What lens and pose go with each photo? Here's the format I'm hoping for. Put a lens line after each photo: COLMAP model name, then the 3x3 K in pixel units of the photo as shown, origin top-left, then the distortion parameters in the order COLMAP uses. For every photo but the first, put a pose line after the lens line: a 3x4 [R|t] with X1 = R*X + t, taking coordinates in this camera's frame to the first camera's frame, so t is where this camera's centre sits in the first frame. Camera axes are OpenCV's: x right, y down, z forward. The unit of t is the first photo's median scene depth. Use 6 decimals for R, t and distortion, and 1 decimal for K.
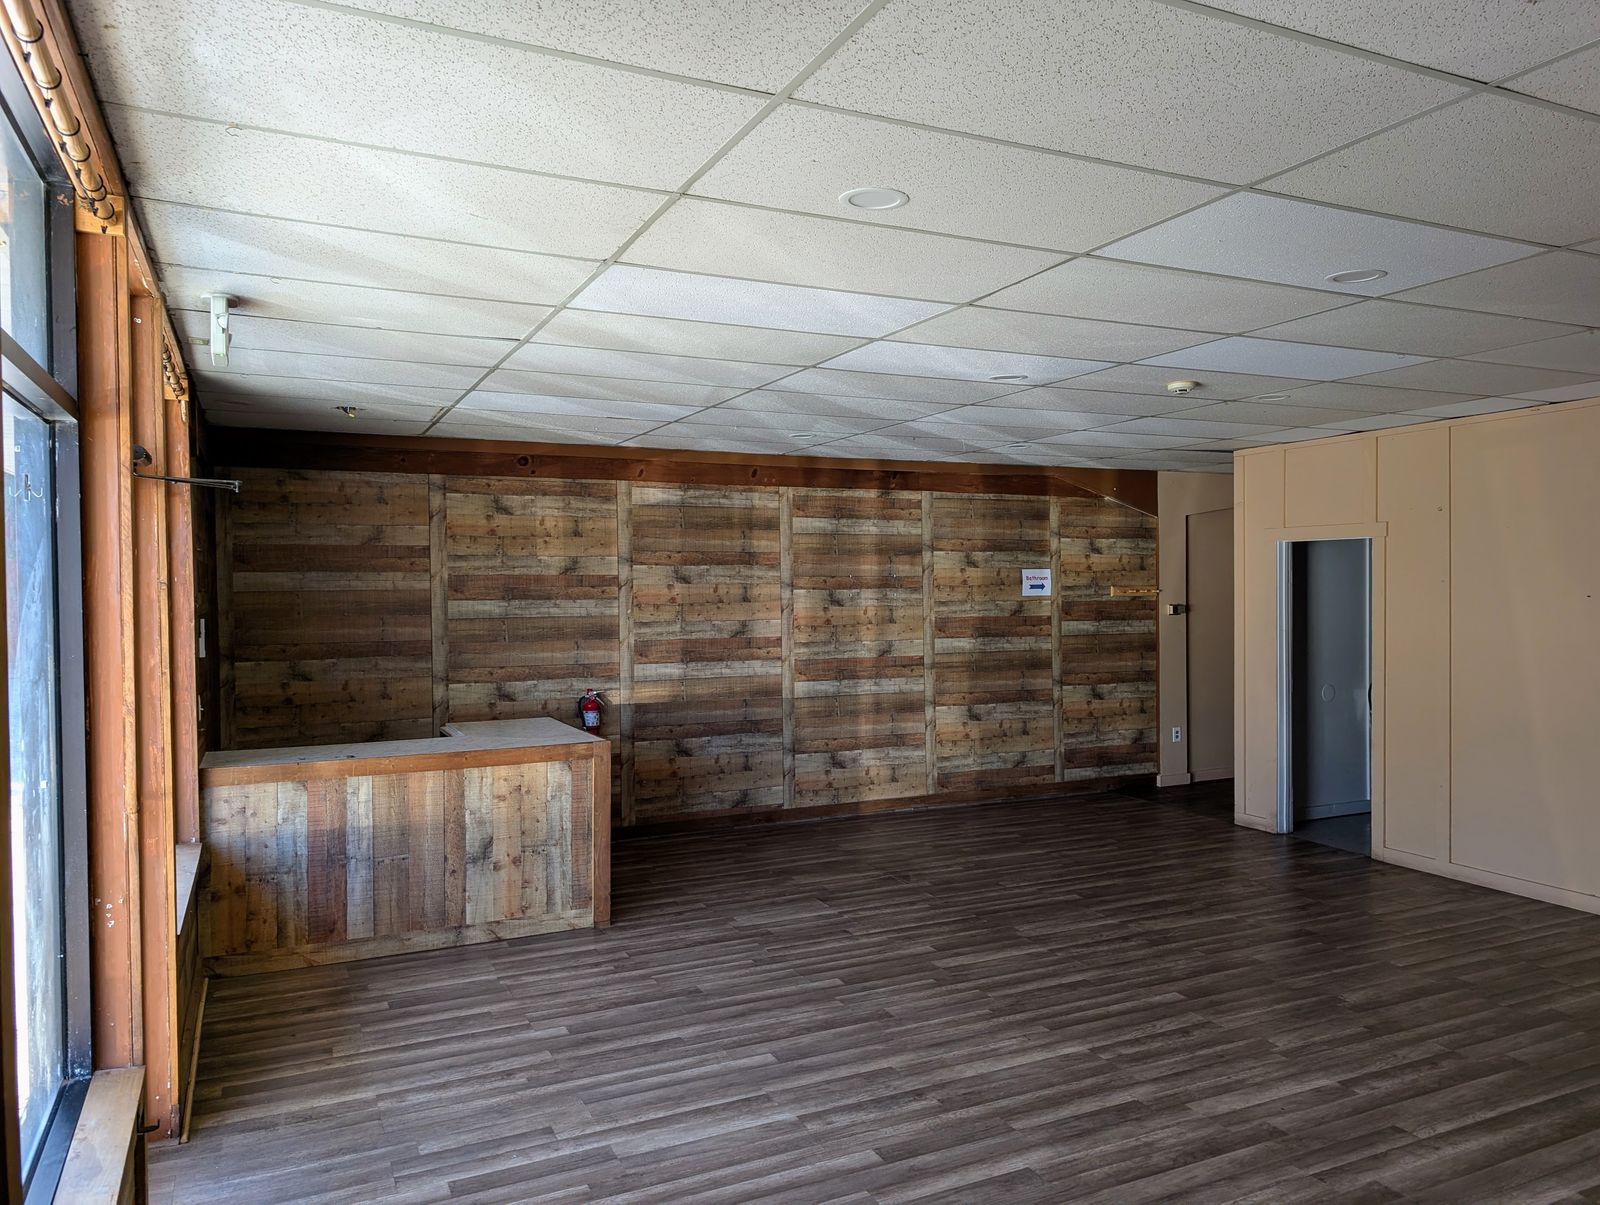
lens RADIAL K [[1149.2, 0, 822.9], [0, 1149.2, 606.7], [0, 0, 1]] dist [0.035985, -0.027983]
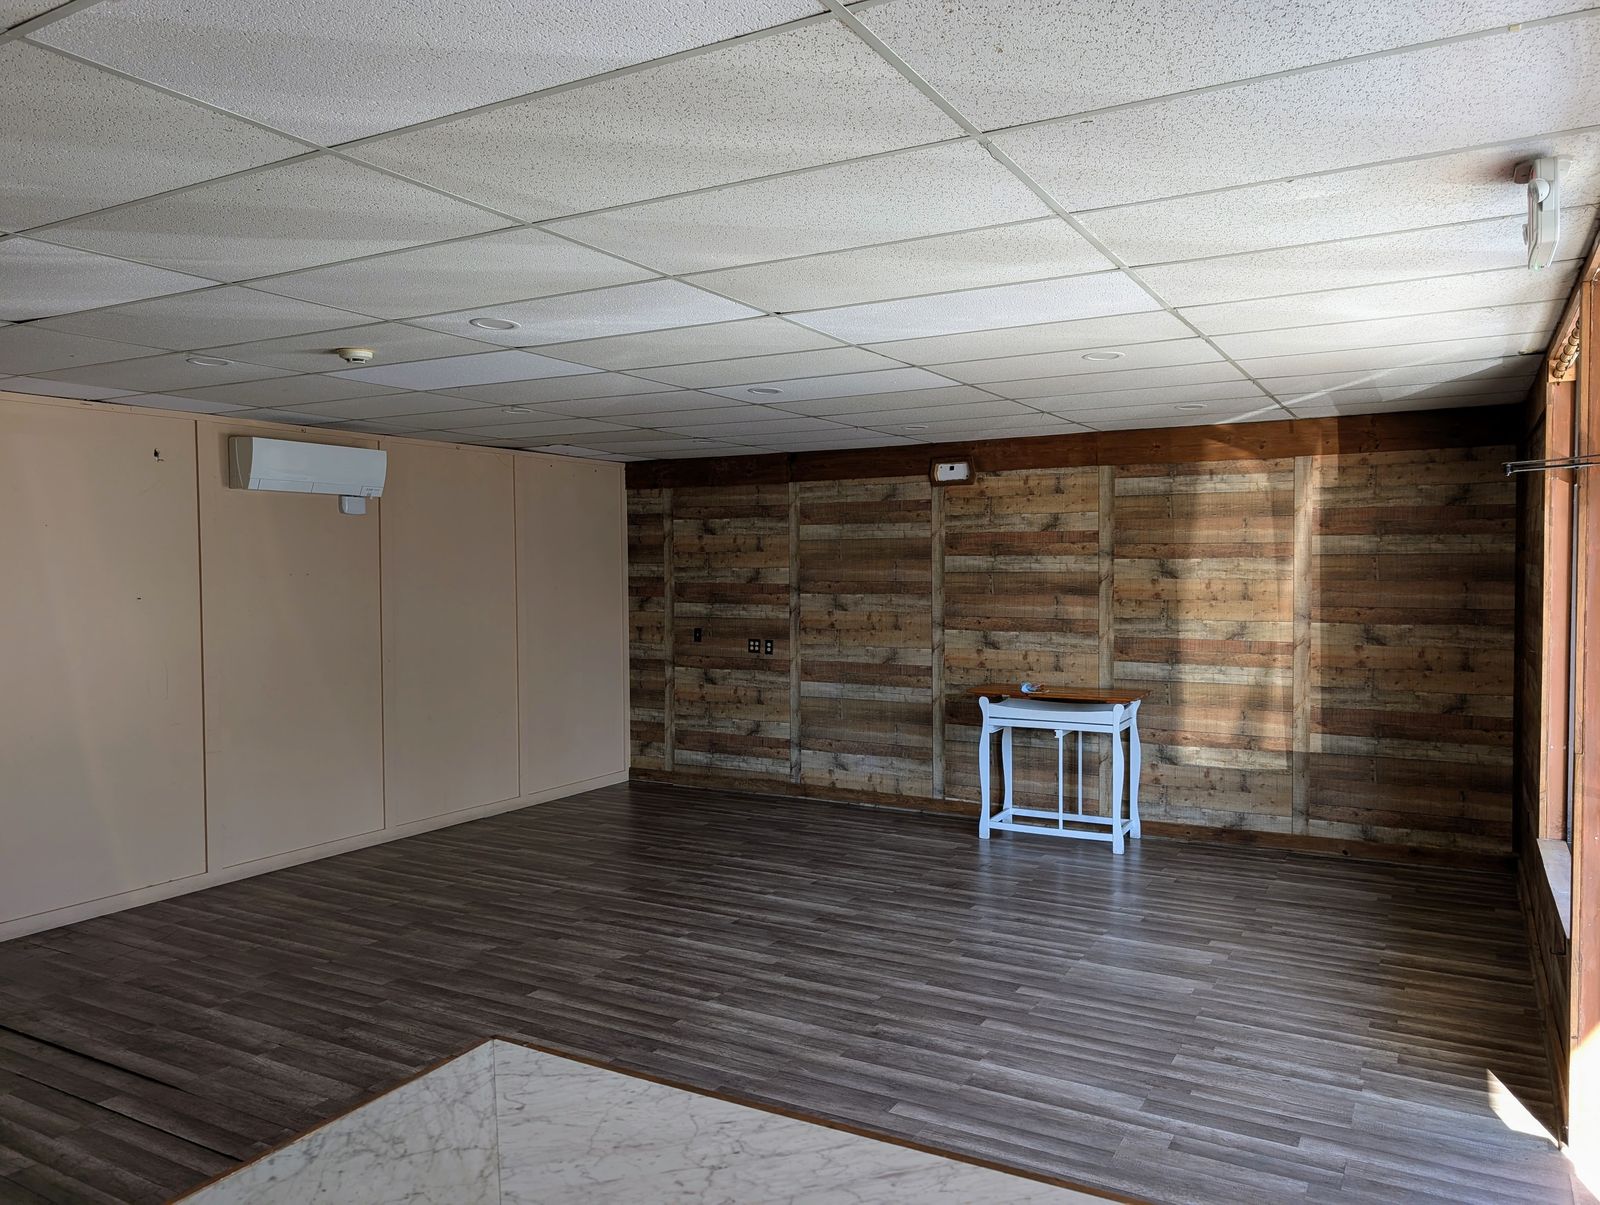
lens RADIAL K [[1149.2, 0, 812.1], [0, 1149.2, 590.1], [0, 0, 1]] dist [0.035985, -0.027983]
pose [[-0.567378, -0.007251, 0.823426, -0.791890], [0.027404, 0.999241, 0.027681, -0.043446], [-0.823001, 0.038271, -0.566749, 1.638951]]
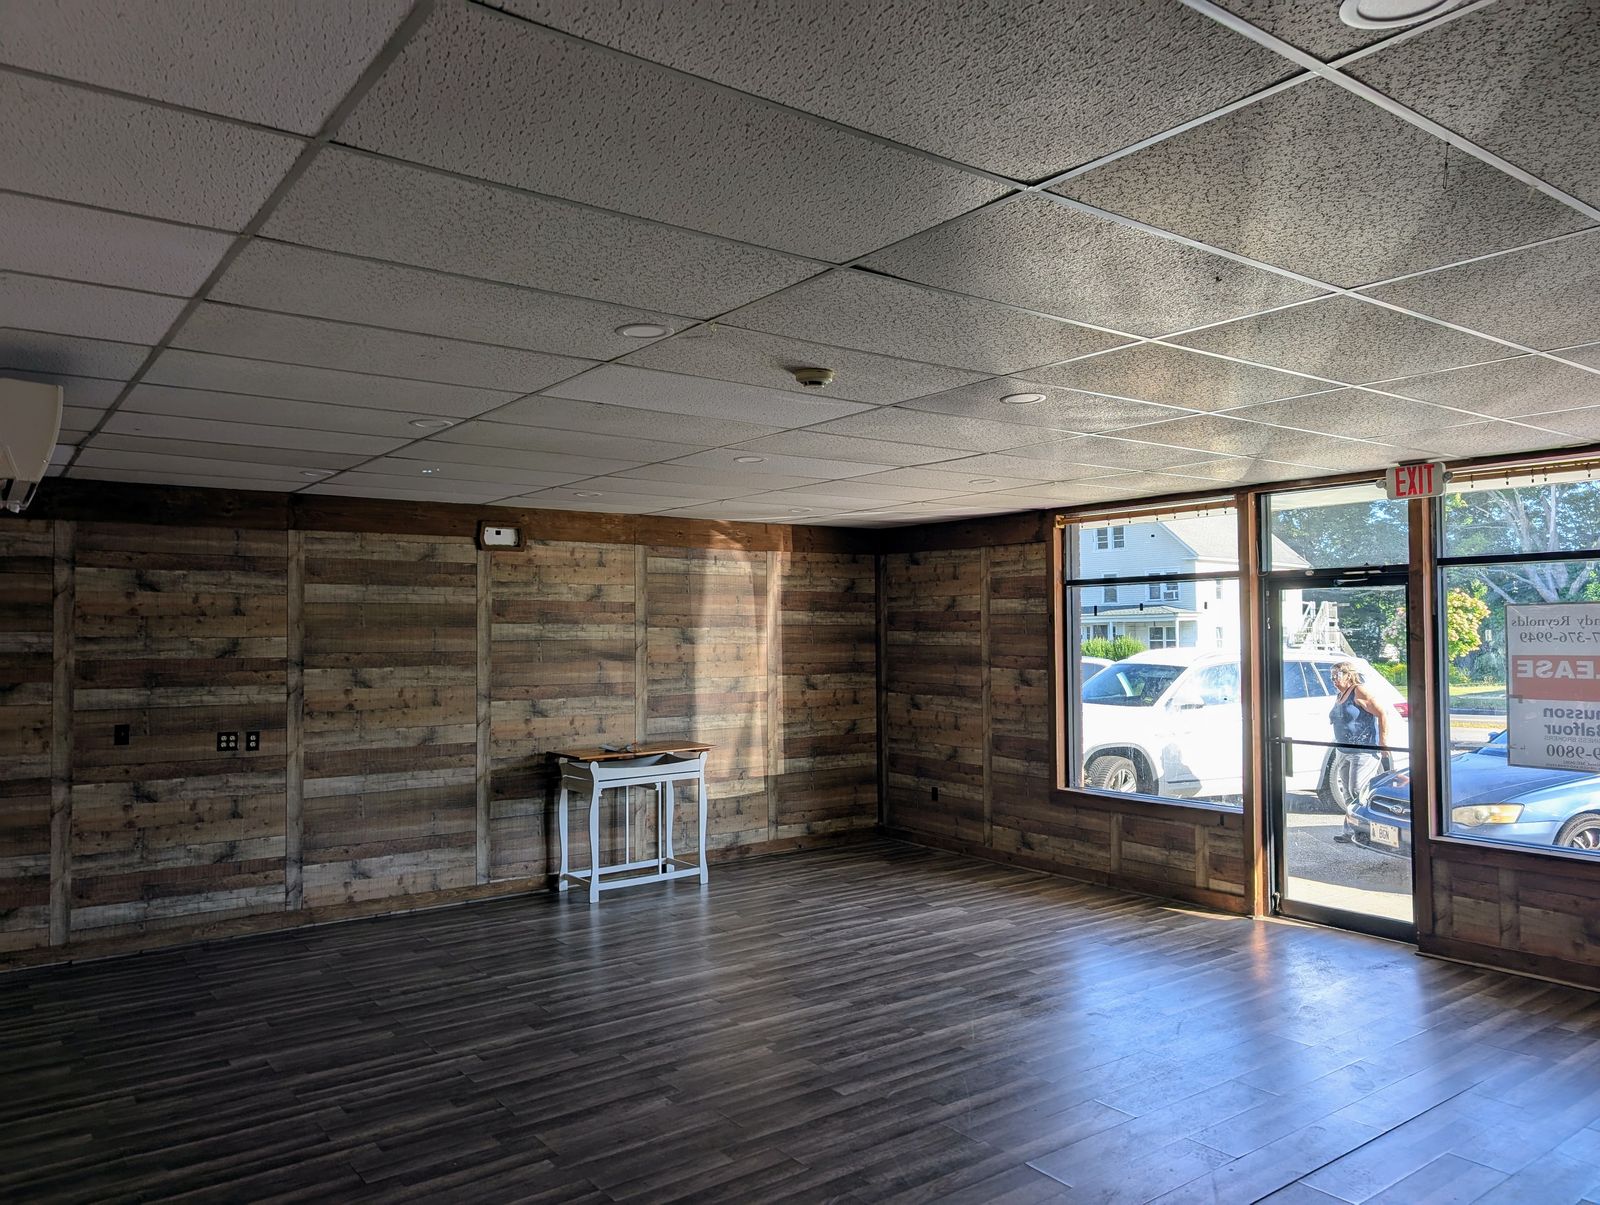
lens RADIAL K [[1149.2, 0, 798.0], [0, 1149.2, 598.0], [0, 0, 1]] dist [0.035985, -0.027983]
pose [[-0.982387, 0.009842, -0.186600, 0.616409], [0.011522, 0.999902, -0.007921, -0.063402], [0.186504, -0.009932, -0.982404, 2.302706]]
